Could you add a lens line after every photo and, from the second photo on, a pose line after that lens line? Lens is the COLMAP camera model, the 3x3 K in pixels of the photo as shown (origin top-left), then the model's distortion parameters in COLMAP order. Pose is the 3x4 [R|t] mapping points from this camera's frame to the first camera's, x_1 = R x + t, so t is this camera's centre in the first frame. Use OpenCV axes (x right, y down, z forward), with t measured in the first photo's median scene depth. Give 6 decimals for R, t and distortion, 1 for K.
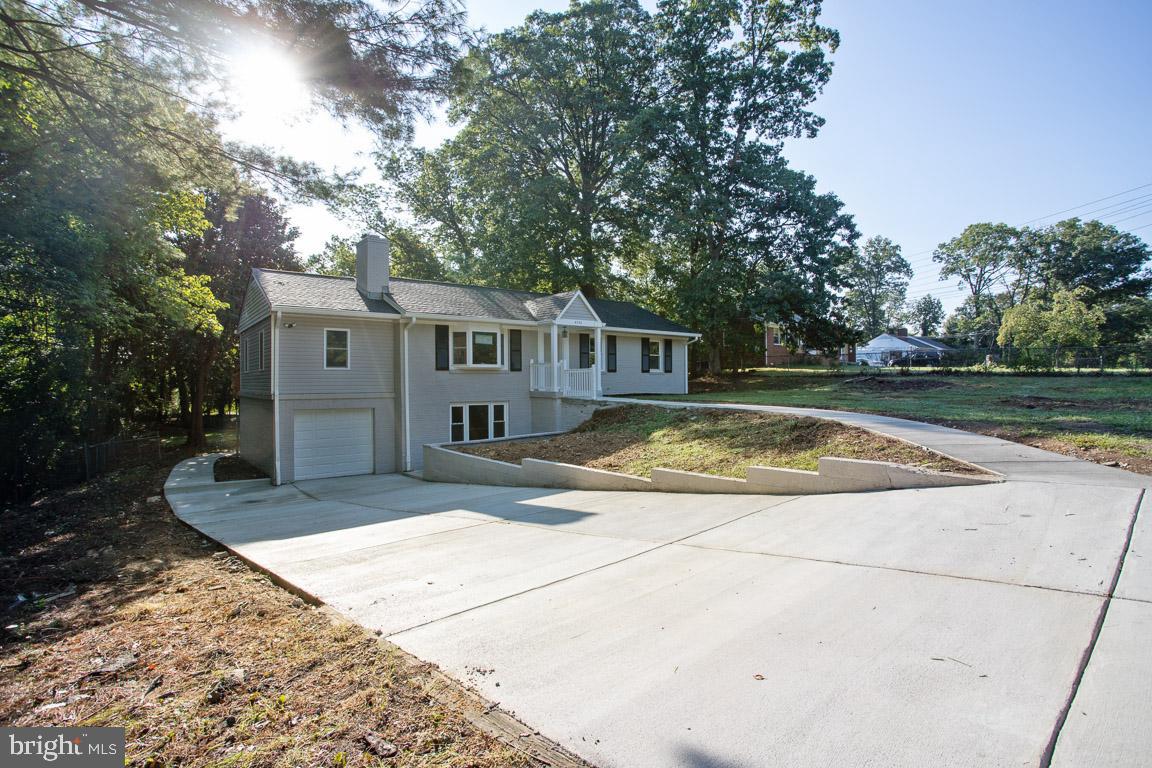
lens RADIAL K [[583.9, 0, 576.3], [0, 583.9, 367.1], [0, 0, 1]] dist [-0.000798, -0.000027]
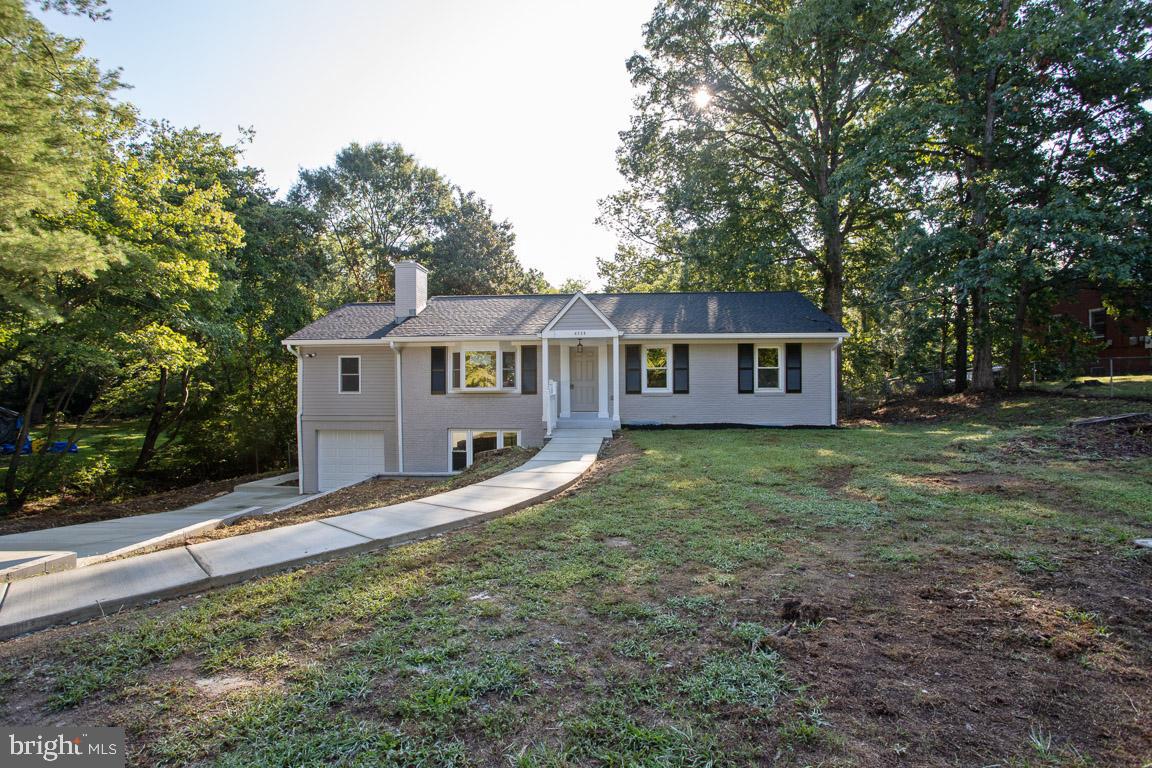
lens RADIAL K [[583.9, 0, 576.3], [0, 583.9, 367.1], [0, 0, 1]] dist [-0.000798, -0.000027]
pose [[0.725334, -0.039188, -0.687281, 0.555844], [0.012967, 0.998979, -0.043275, 0.006299], [0.688275, 0.022477, 0.725101, 0.433638]]
